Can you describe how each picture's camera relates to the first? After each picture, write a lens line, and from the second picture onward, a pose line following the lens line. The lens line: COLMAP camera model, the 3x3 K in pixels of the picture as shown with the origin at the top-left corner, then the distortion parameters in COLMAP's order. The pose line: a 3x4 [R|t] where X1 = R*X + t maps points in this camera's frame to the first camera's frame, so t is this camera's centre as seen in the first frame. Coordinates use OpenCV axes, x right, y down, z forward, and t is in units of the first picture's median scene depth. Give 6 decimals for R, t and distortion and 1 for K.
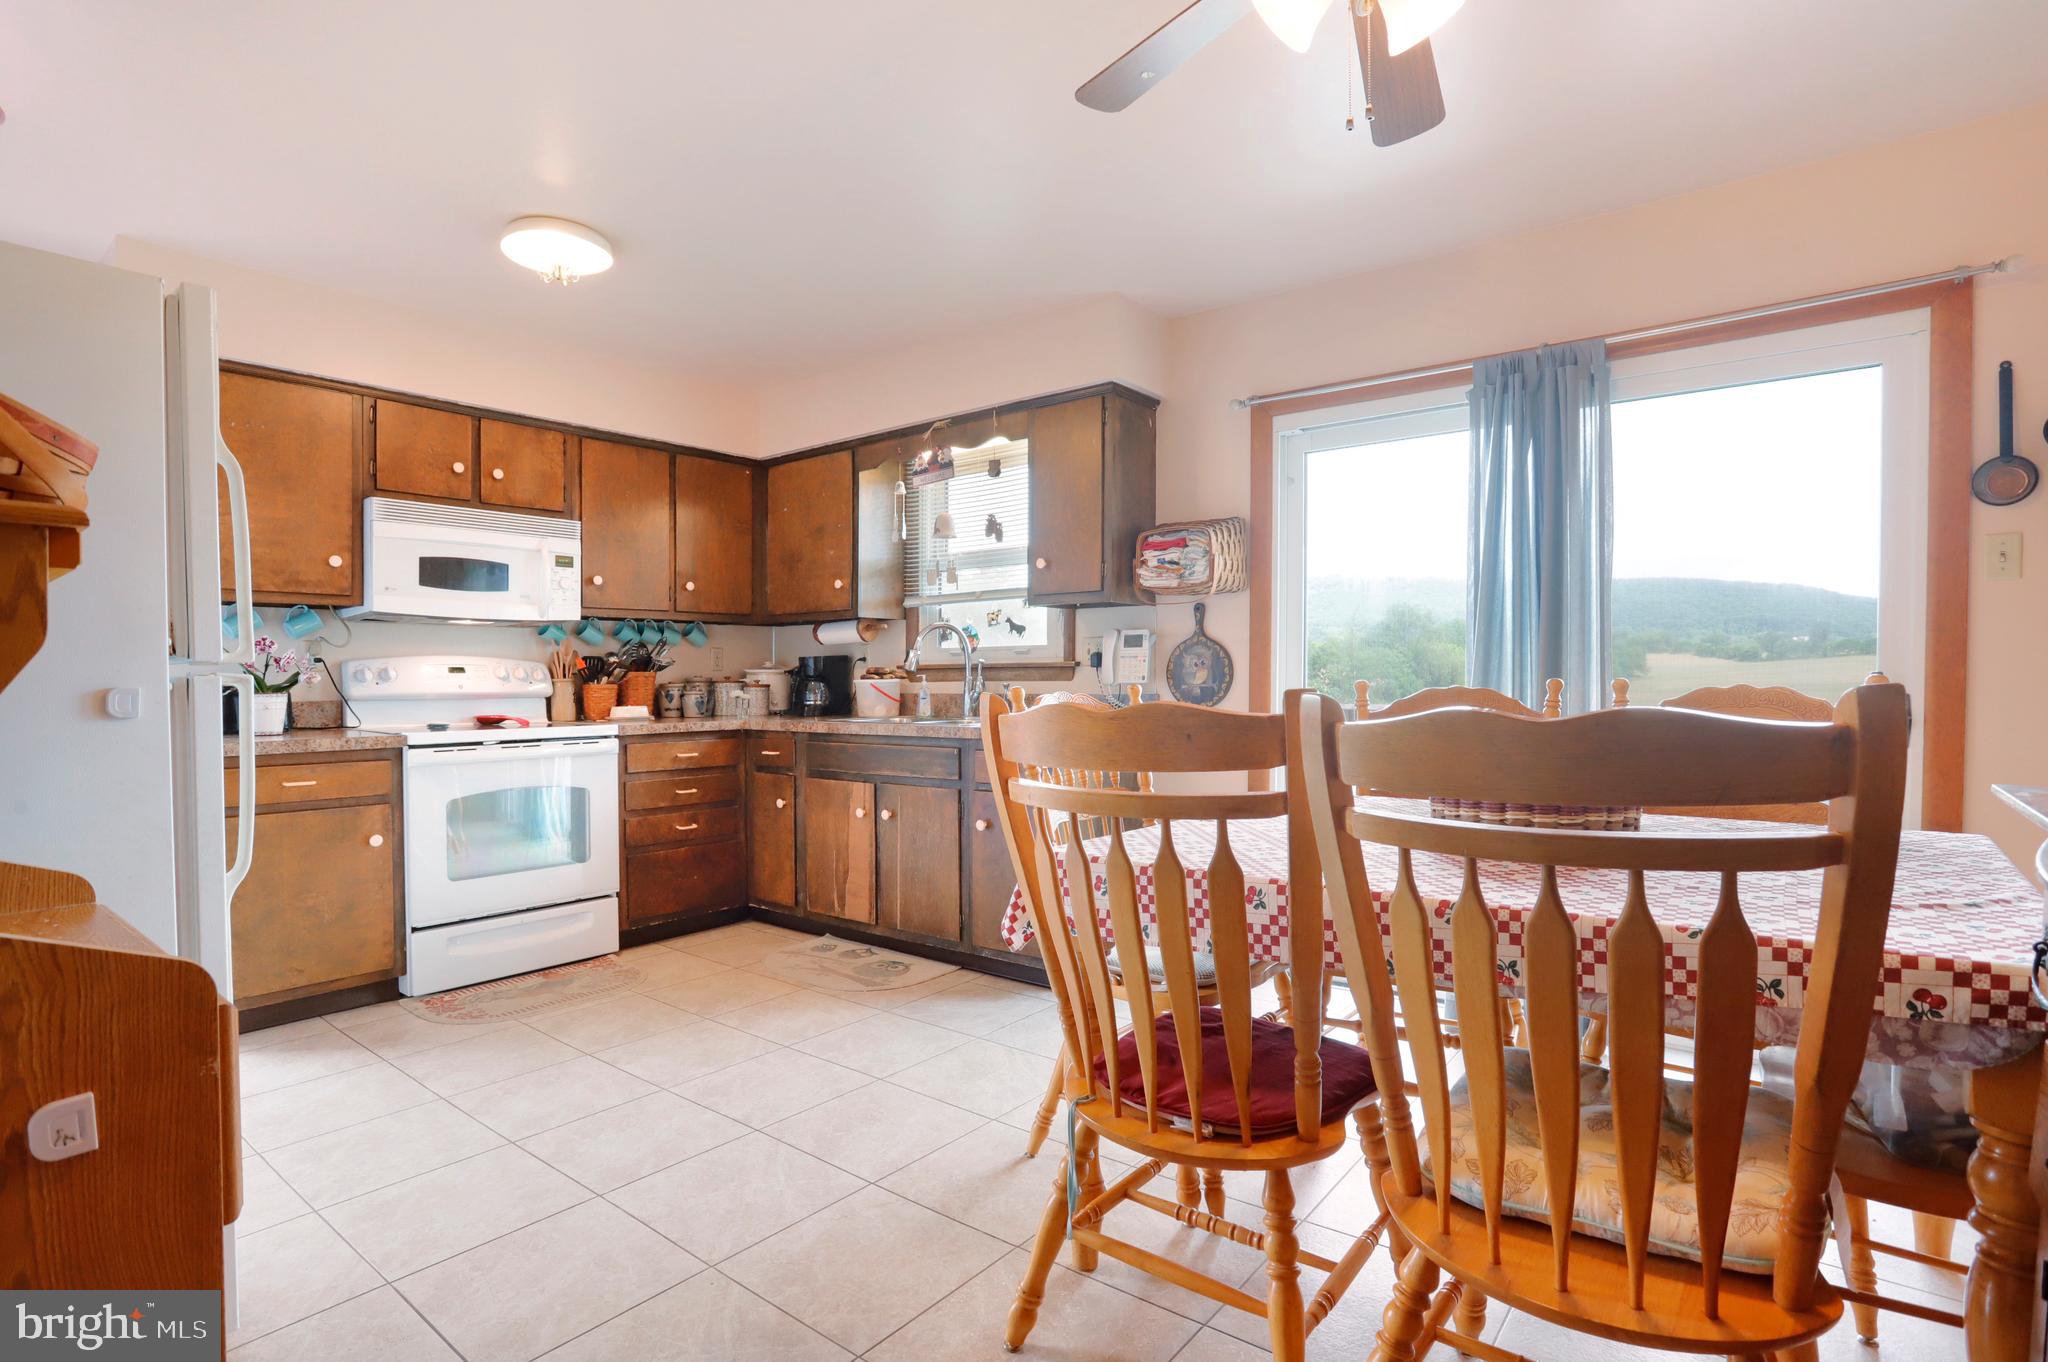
lens RADIAL K [[1011.8, 0, 1026.6], [0, 1011.8, 689.8], [0, 0, 1]] dist [-0.000743, 0.025870]
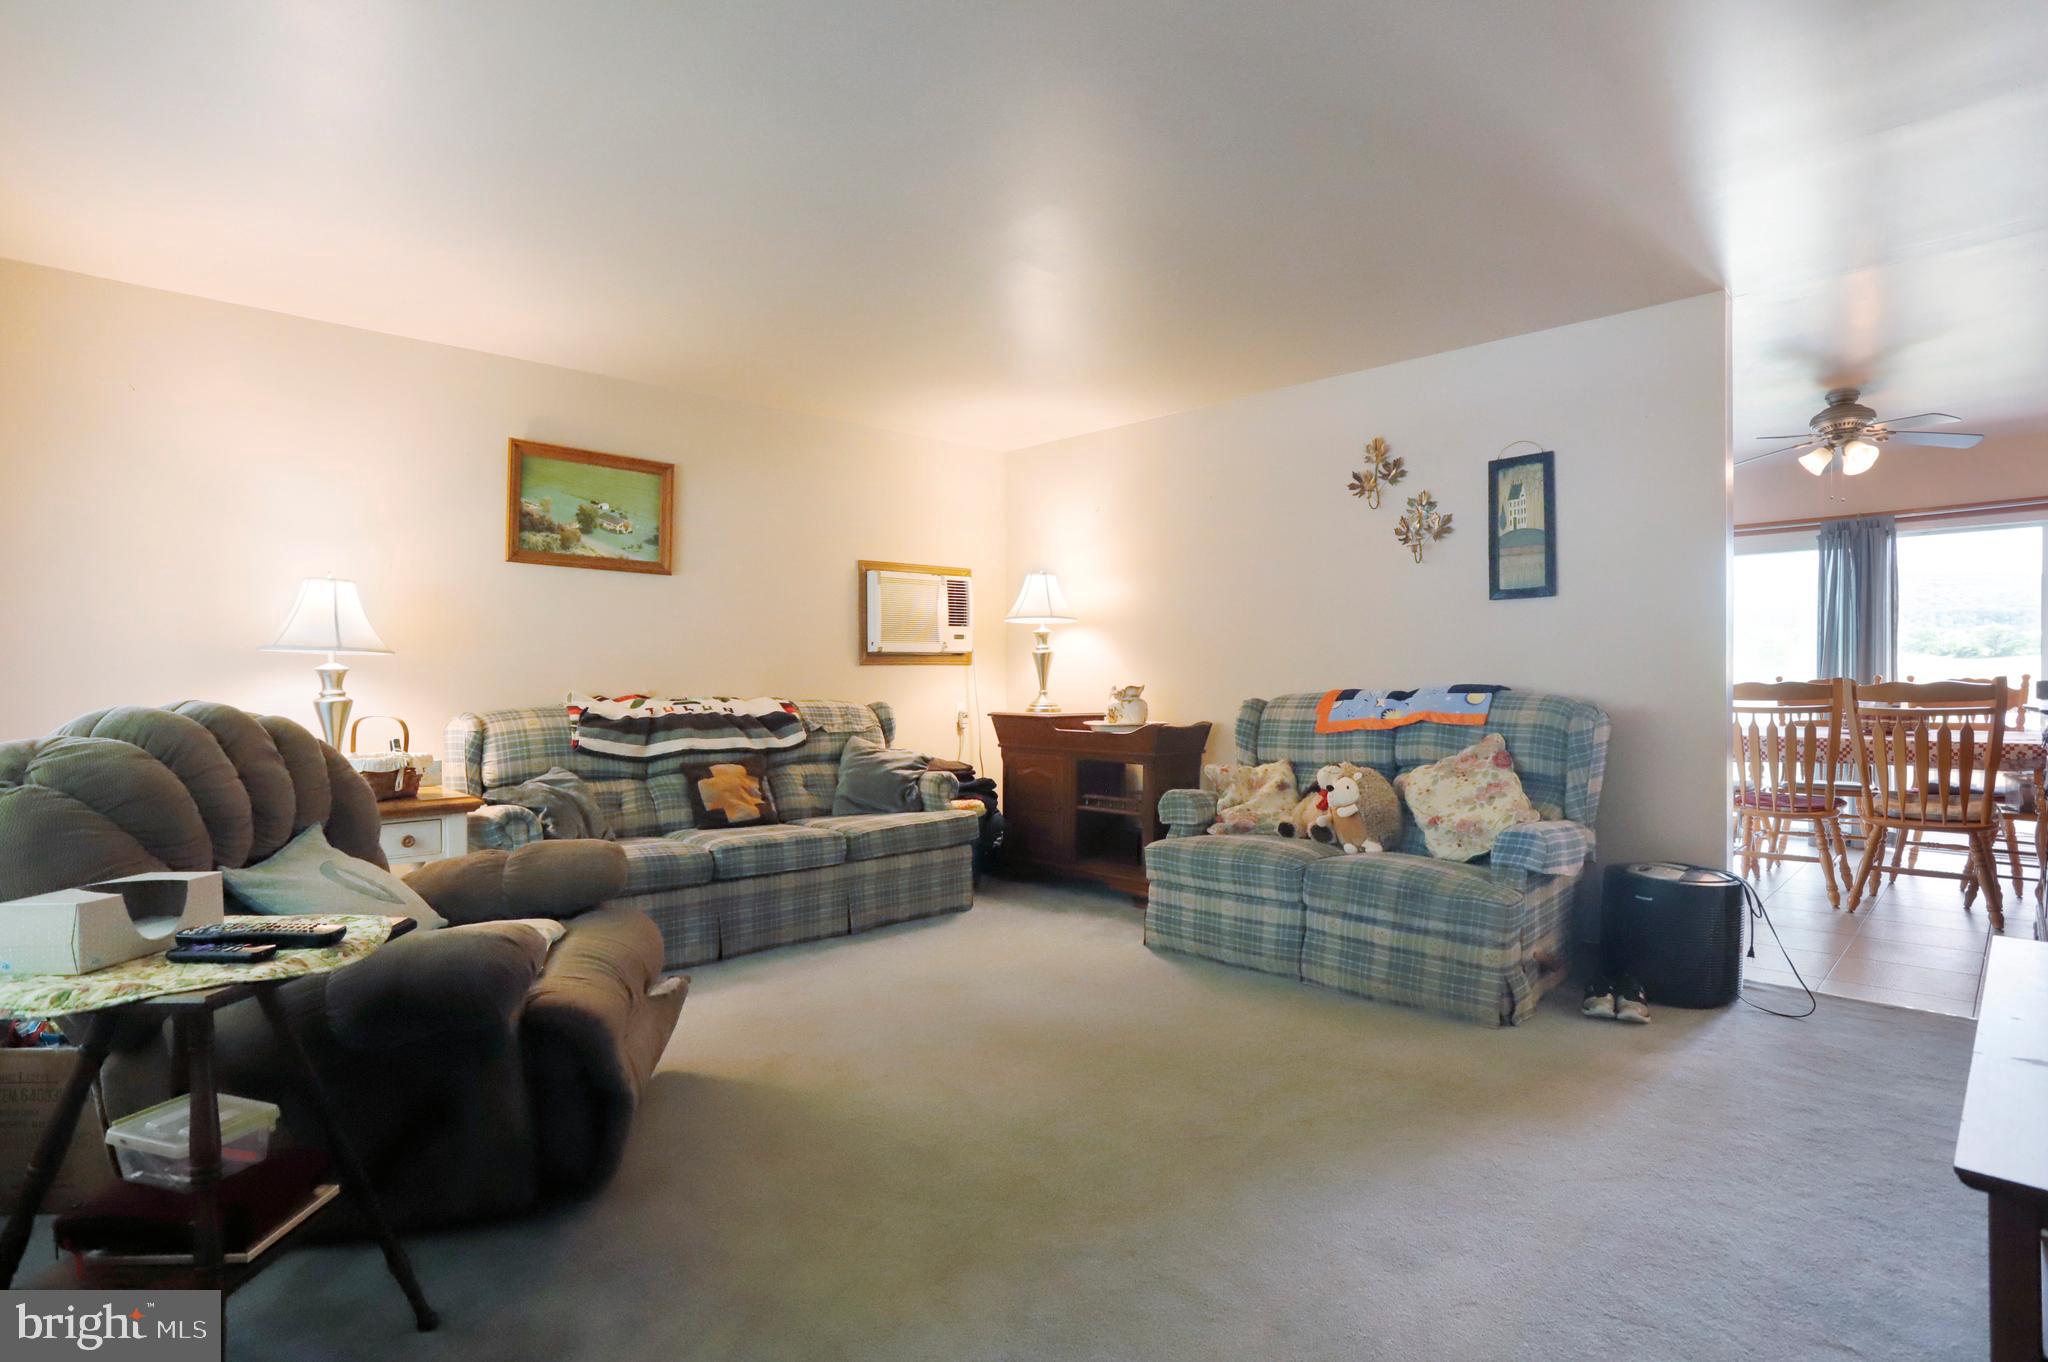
lens RADIAL K [[1069.2, 0, 1024.0], [0, 1069.2, 681.0], [0, 0, 1]] dist [-0.000390, -0.000003]
pose [[0.994359, -0.000863, -0.106068, -0.930361], [-0.000181, 0.999952, -0.009833, 0.024578], [0.106071, 0.009796, 0.994310, -1.306057]]
